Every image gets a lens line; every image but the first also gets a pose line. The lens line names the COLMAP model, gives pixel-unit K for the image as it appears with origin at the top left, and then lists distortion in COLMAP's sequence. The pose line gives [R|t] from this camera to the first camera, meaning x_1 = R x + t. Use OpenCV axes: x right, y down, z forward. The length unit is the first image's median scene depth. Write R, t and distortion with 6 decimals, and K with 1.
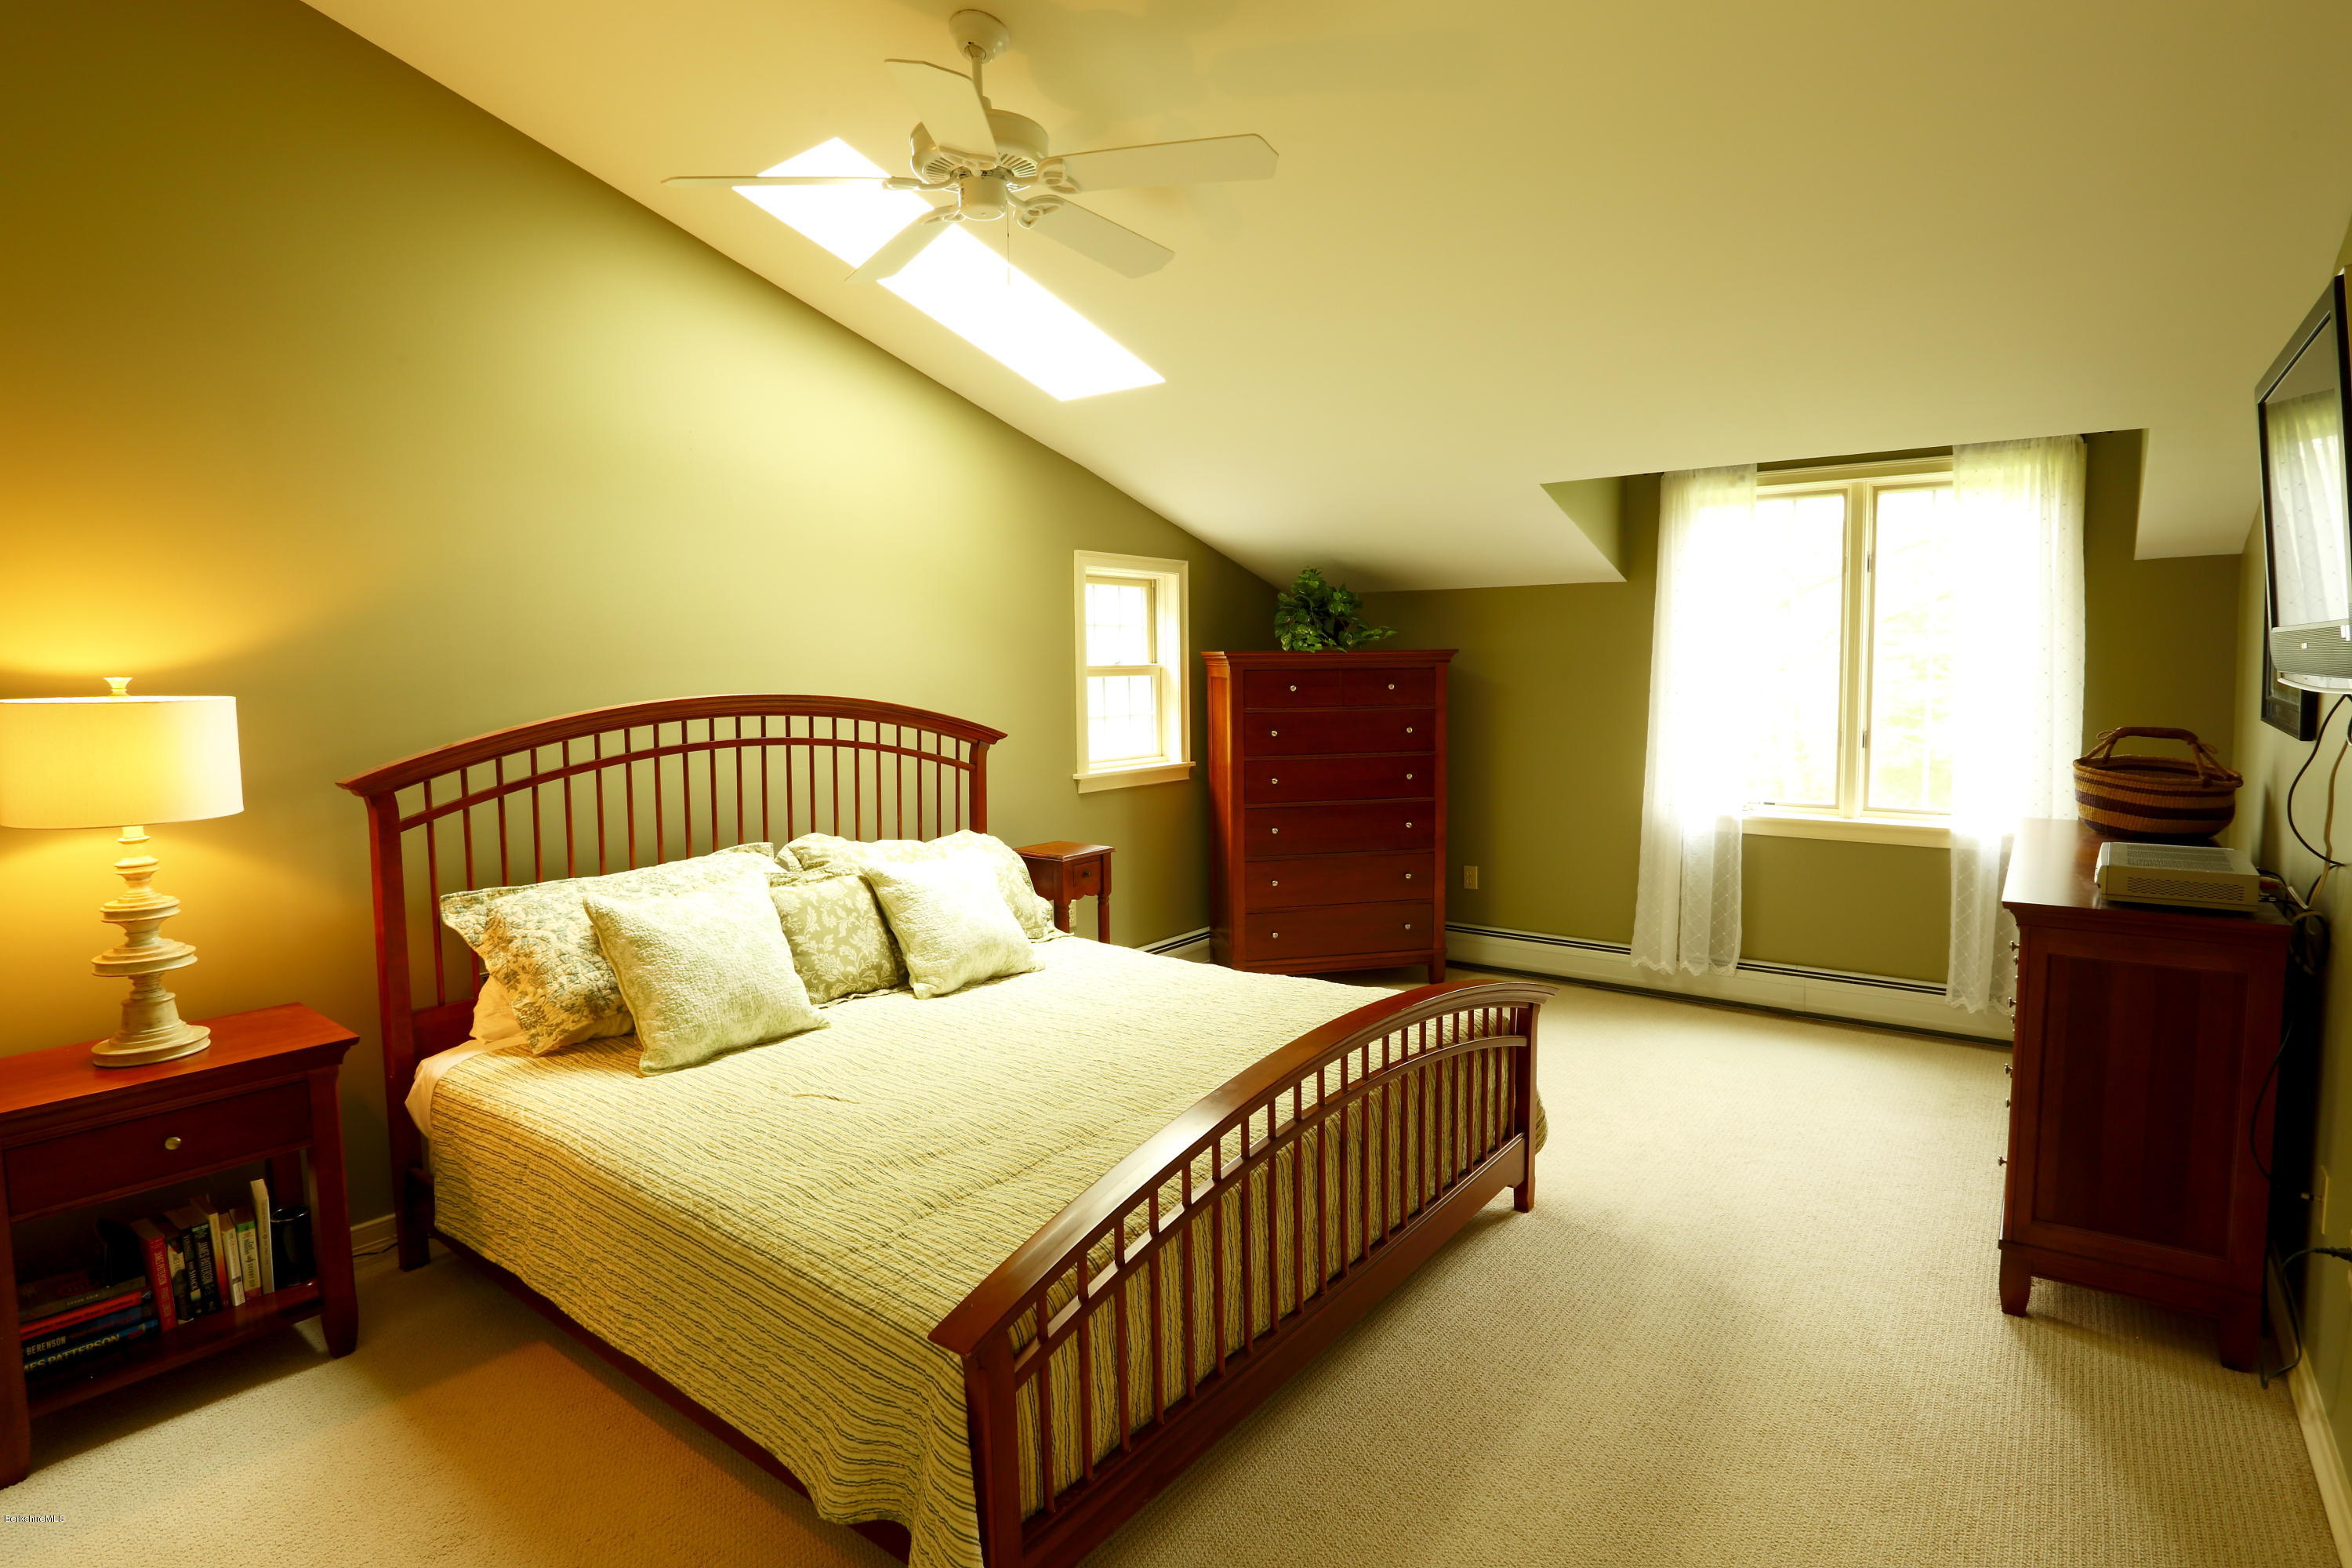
lens RADIAL K [[1155.1, 0, 1169.0], [0, 1155.1, 768.7], [0, 0, 1]] dist [0.005041, 0.001078]
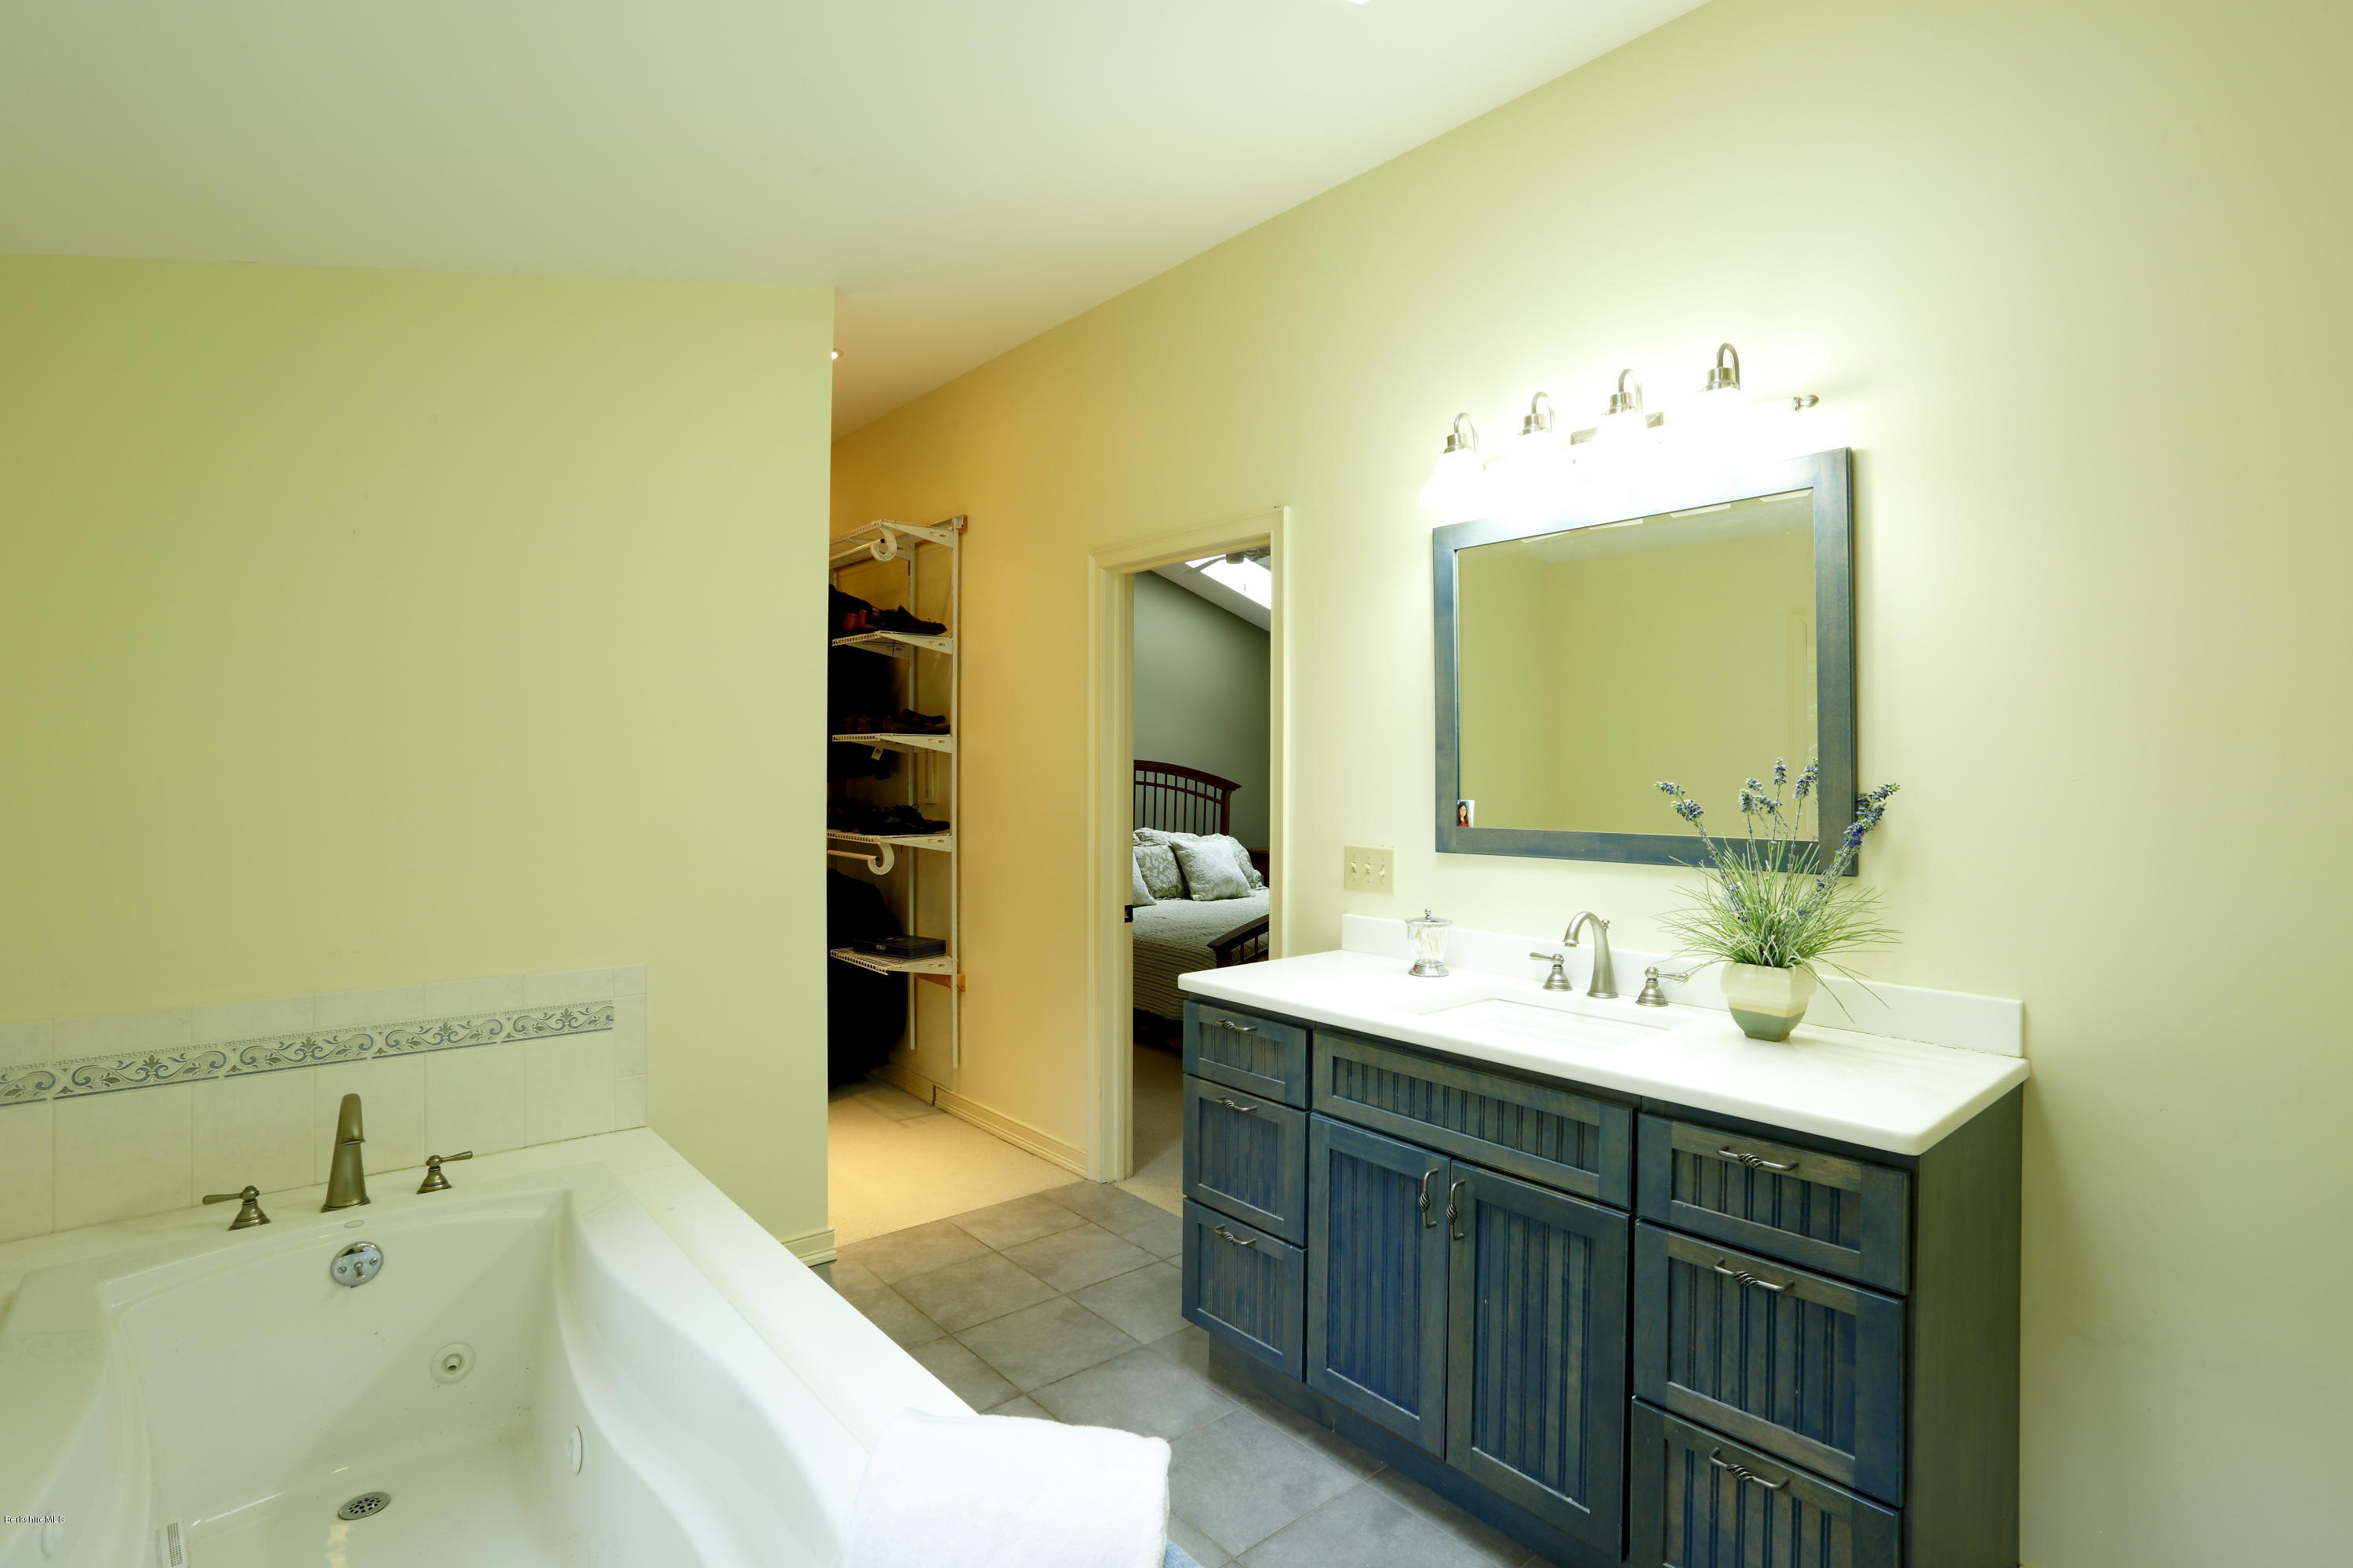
lens RADIAL K [[1155.6, 0, 1171.4], [0, 1155.6, 782.8], [0, 0, 1]] dist [0.005041, 0.001078]
pose [[0.978457, 0.022004, -0.205273, 0.150064], [-0.037976, 0.996520, -0.074195, 0.123454], [0.202926, 0.080392, 0.975888, -0.959416]]
